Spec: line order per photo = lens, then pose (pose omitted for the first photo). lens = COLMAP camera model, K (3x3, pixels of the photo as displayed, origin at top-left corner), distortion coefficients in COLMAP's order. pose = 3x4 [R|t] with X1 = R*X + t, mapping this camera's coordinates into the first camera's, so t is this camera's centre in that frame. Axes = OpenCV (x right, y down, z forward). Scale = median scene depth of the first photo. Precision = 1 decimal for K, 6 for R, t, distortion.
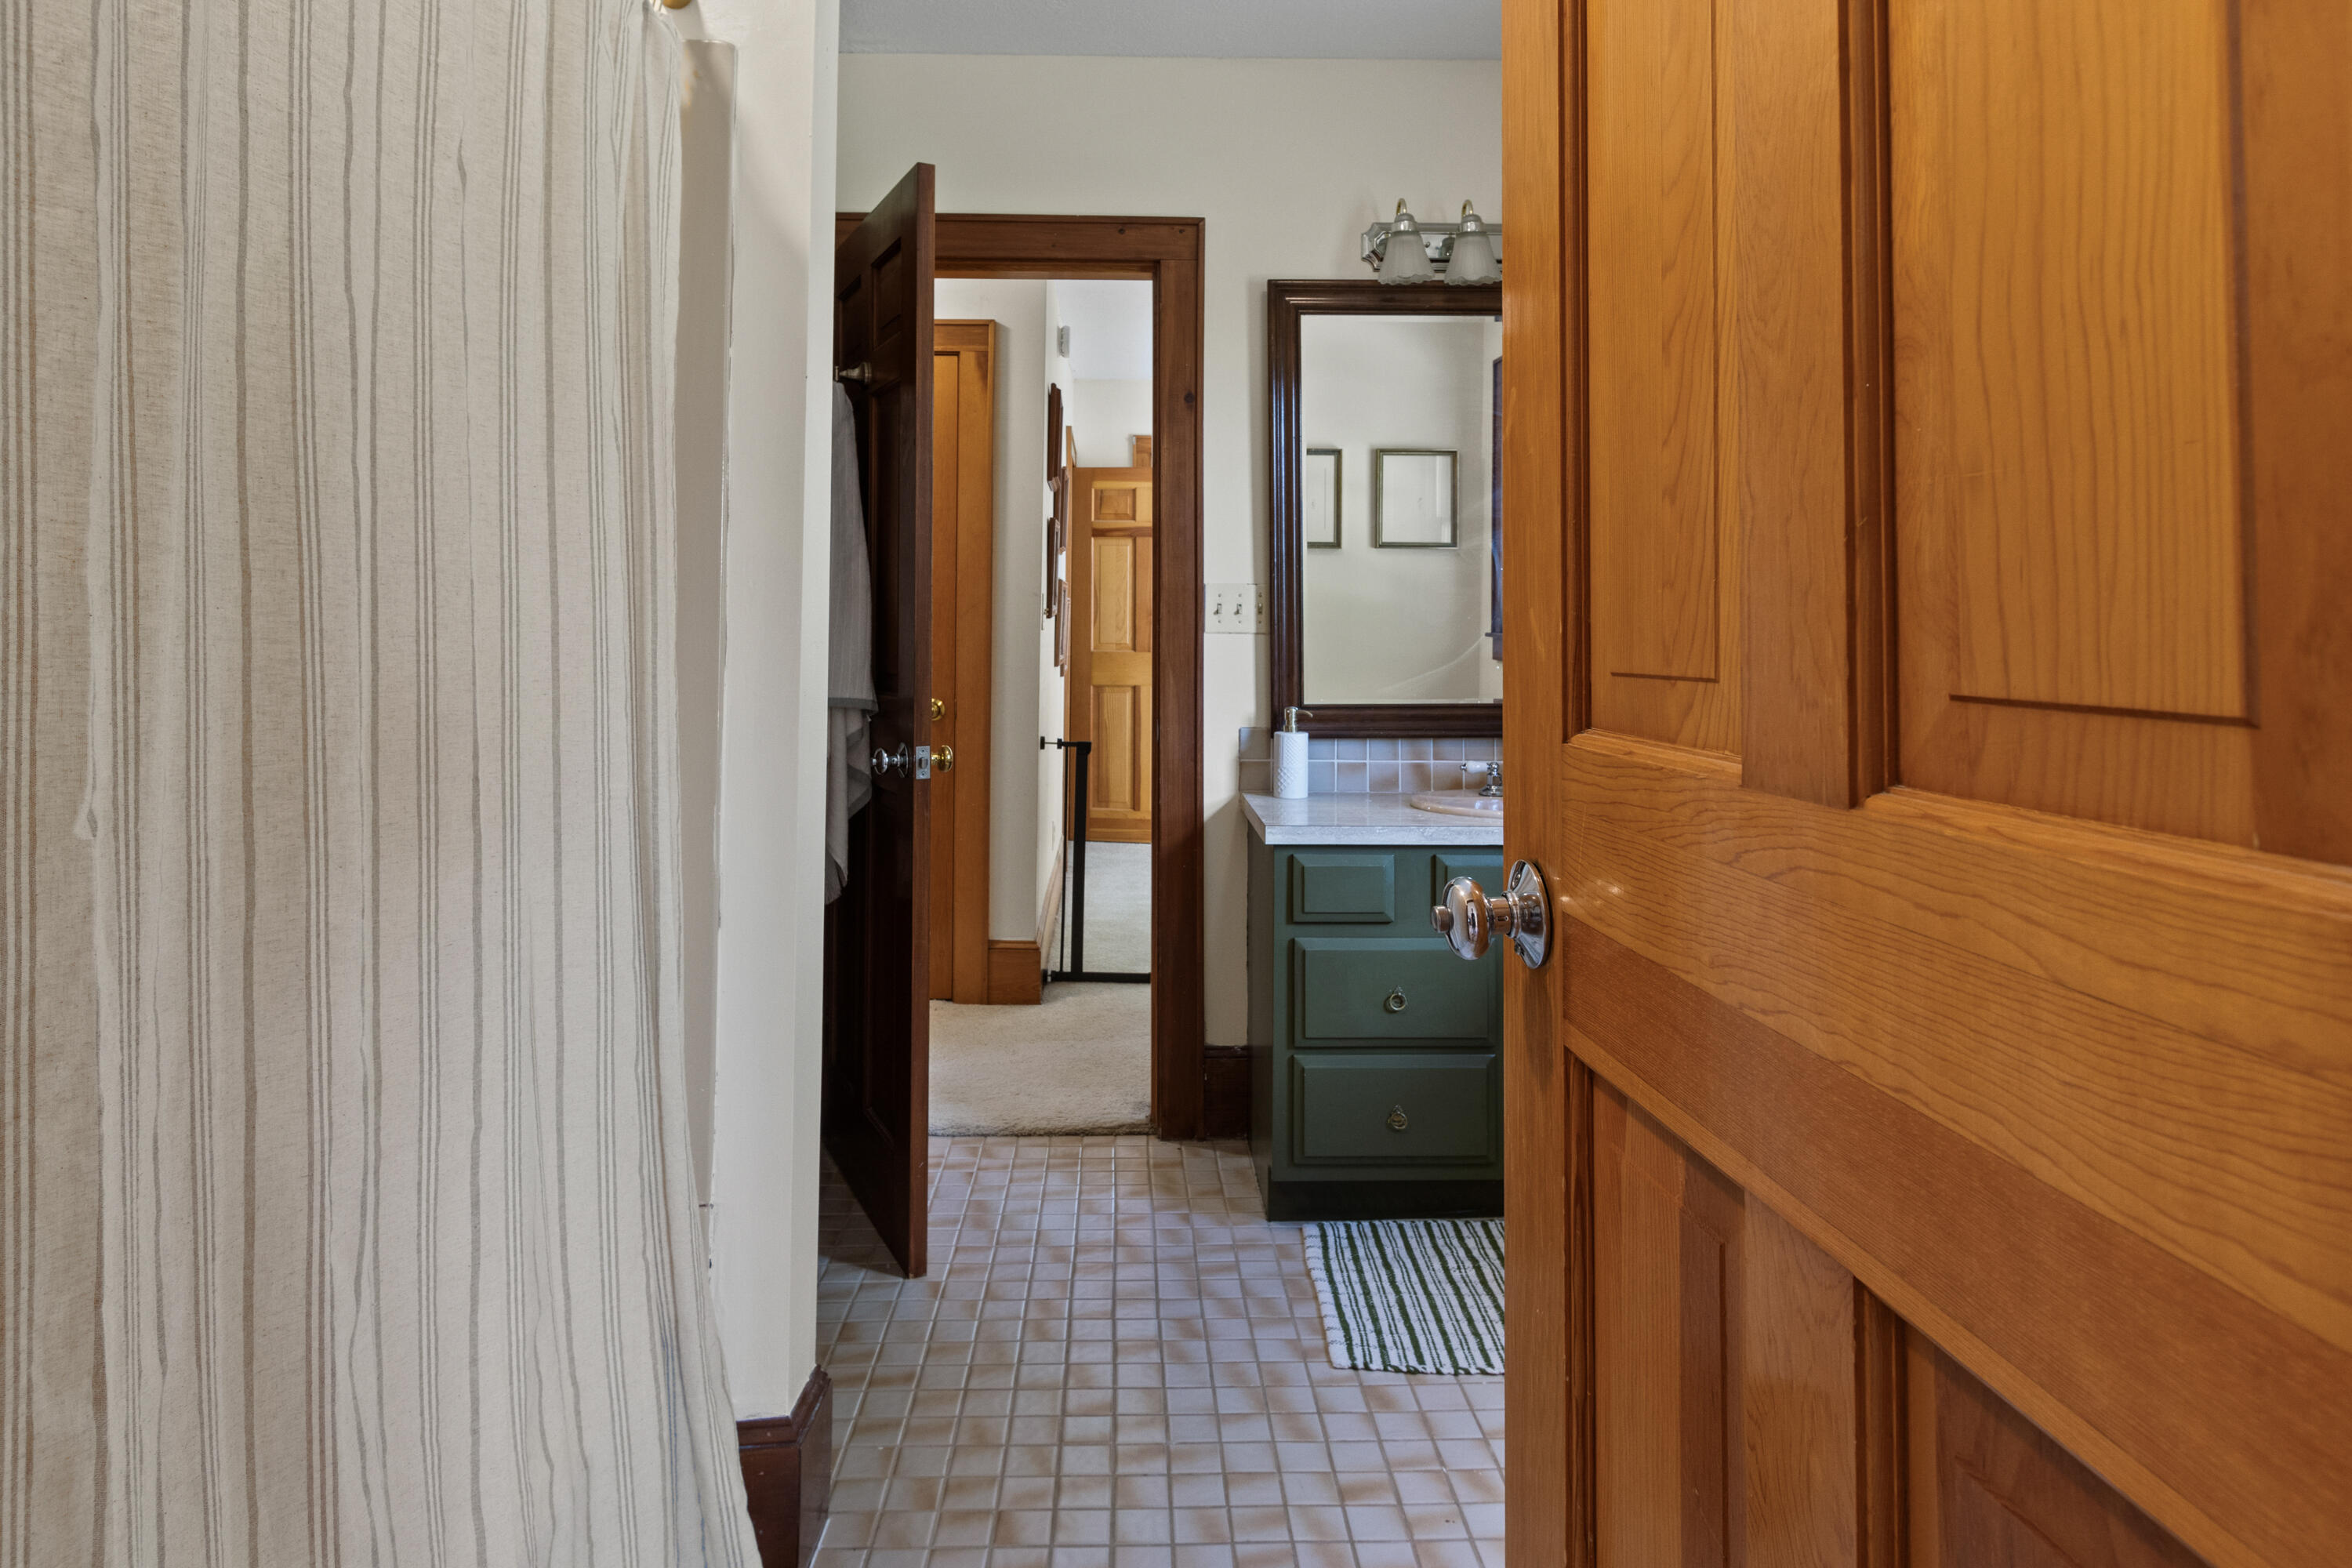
lens RADIAL K [[1424.2, 0, 1167.8], [0, 1424.2, 637.7], [0, 0, 1]] dist [0.002614, -0.001767]
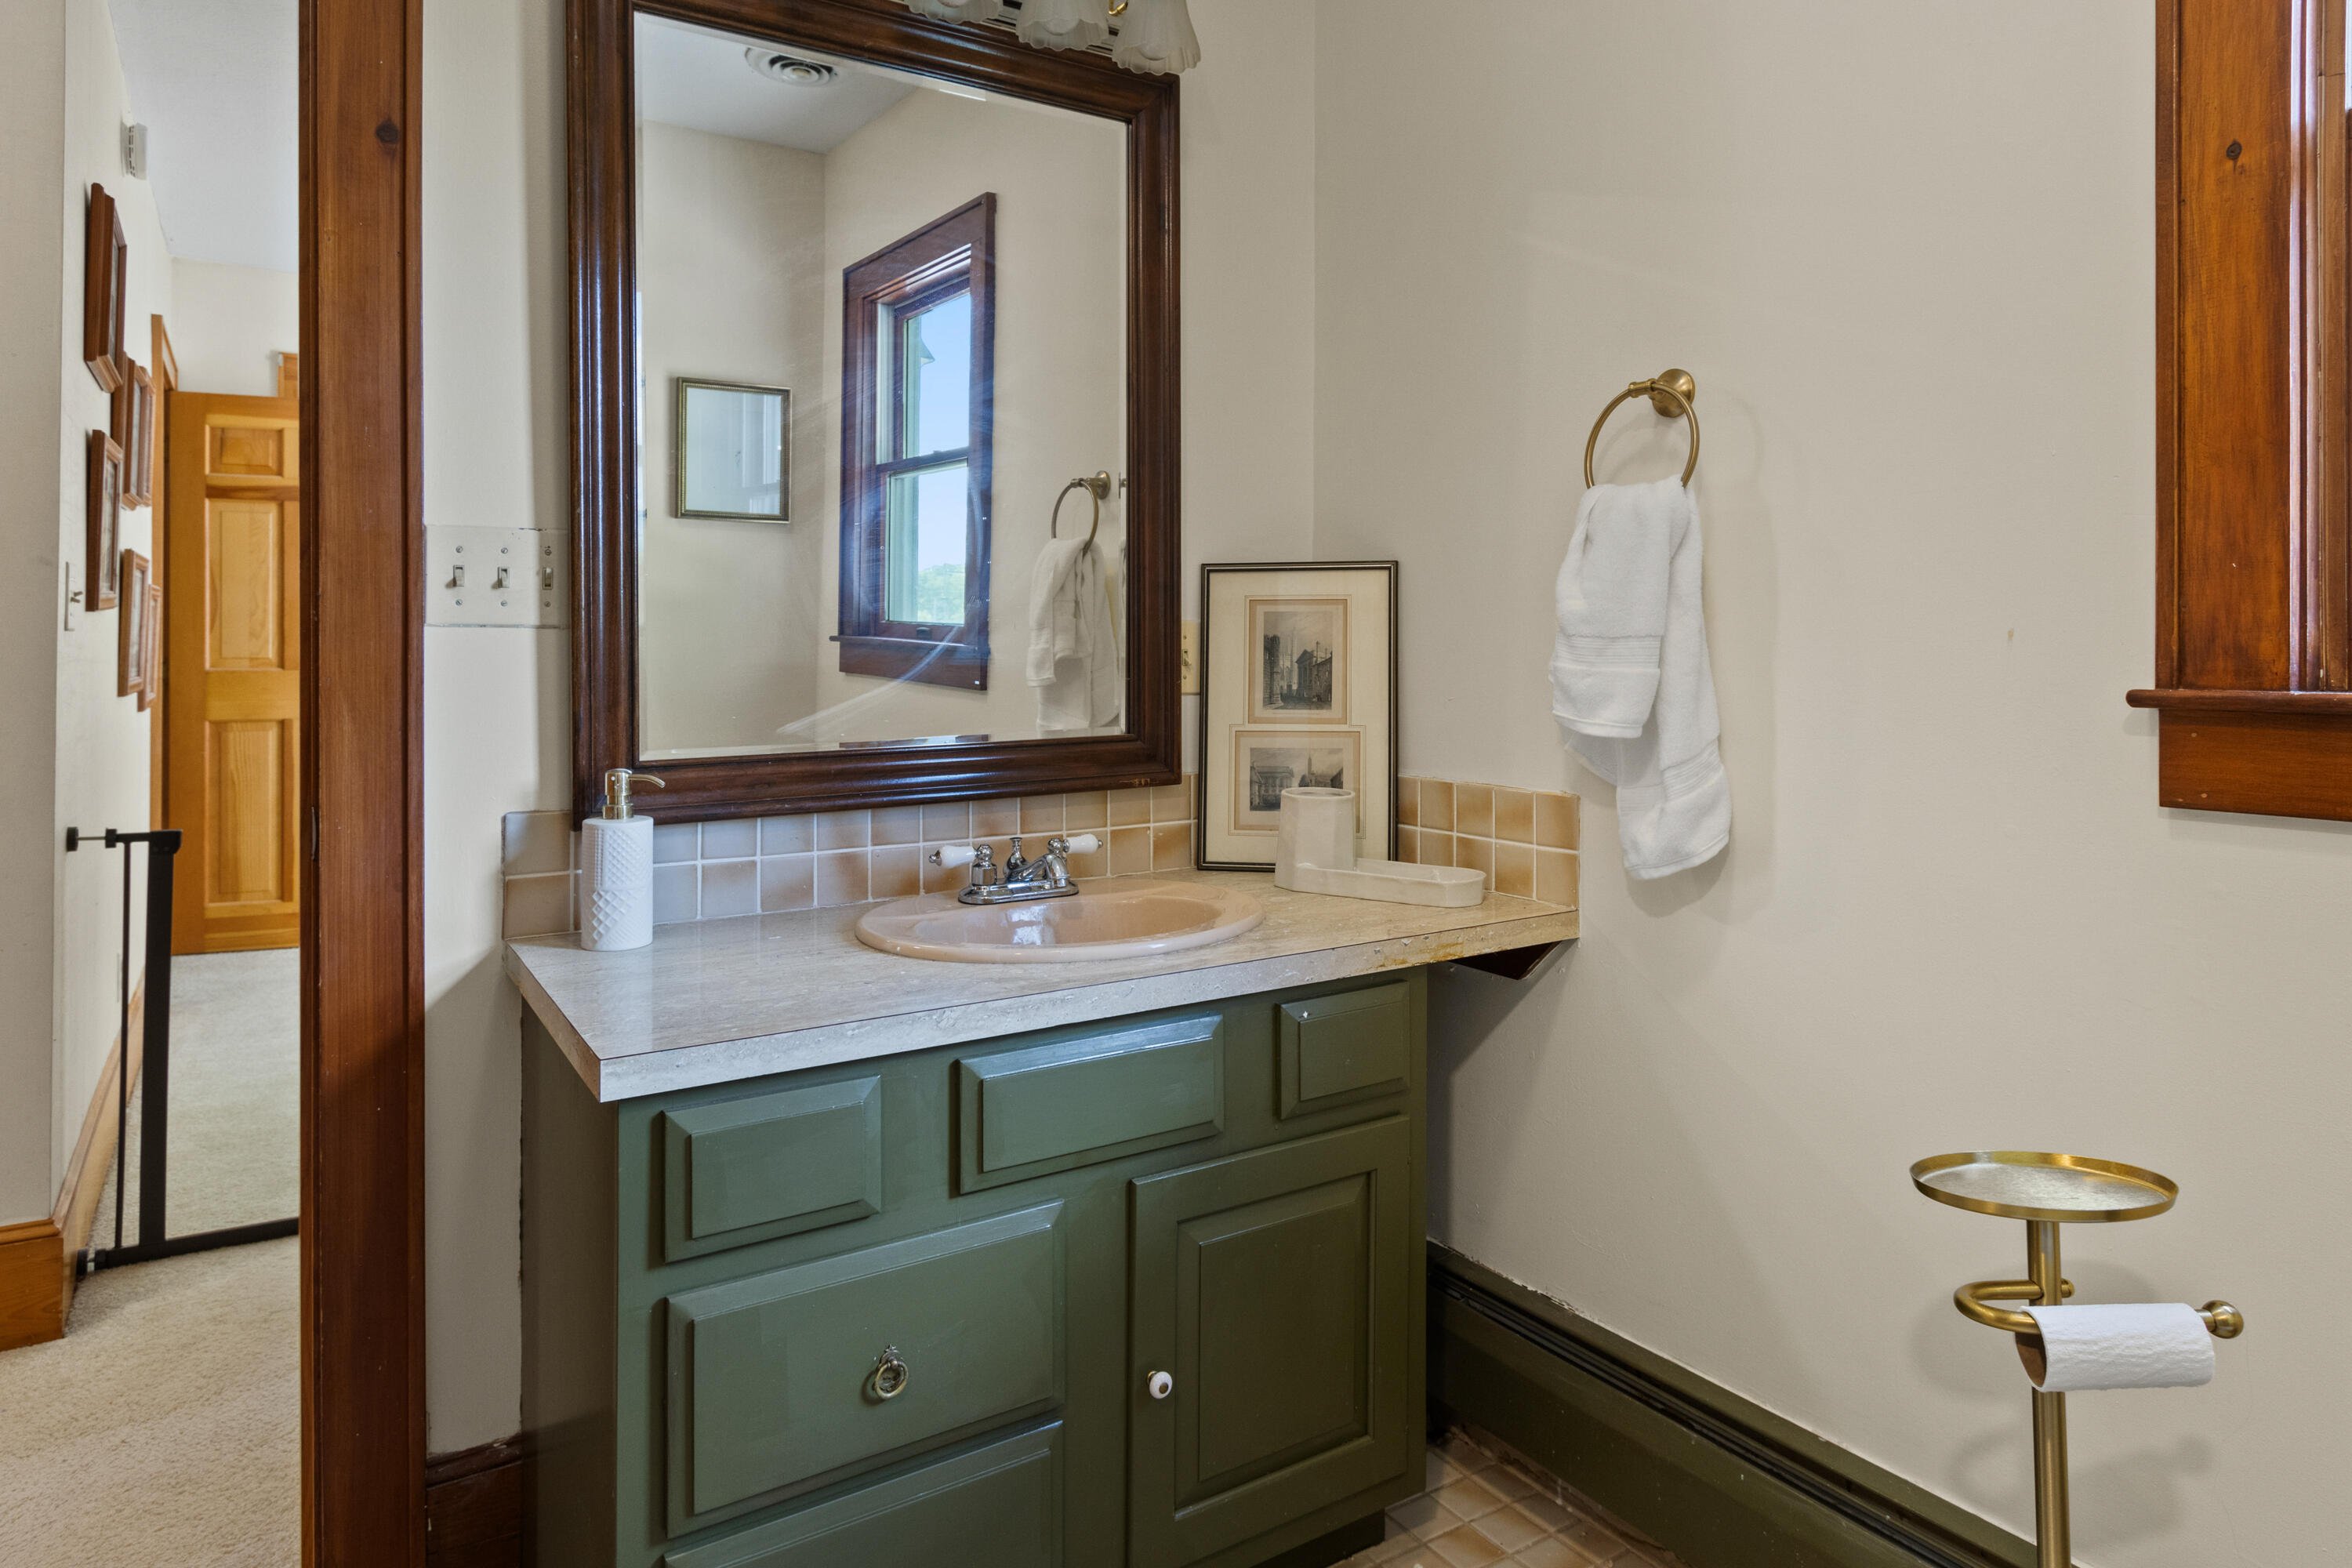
lens RADIAL K [[1424.2, 0, 1167.8], [0, 1424.2, 637.7], [0, 0, 1]] dist [0.002614, -0.001767]
pose [[0.864342, -0.003986, 0.502888, 0.000189], [0.008437, 0.999943, -0.006576, 0.006224], [-0.502833, 0.009927, 0.864326, 0.441576]]
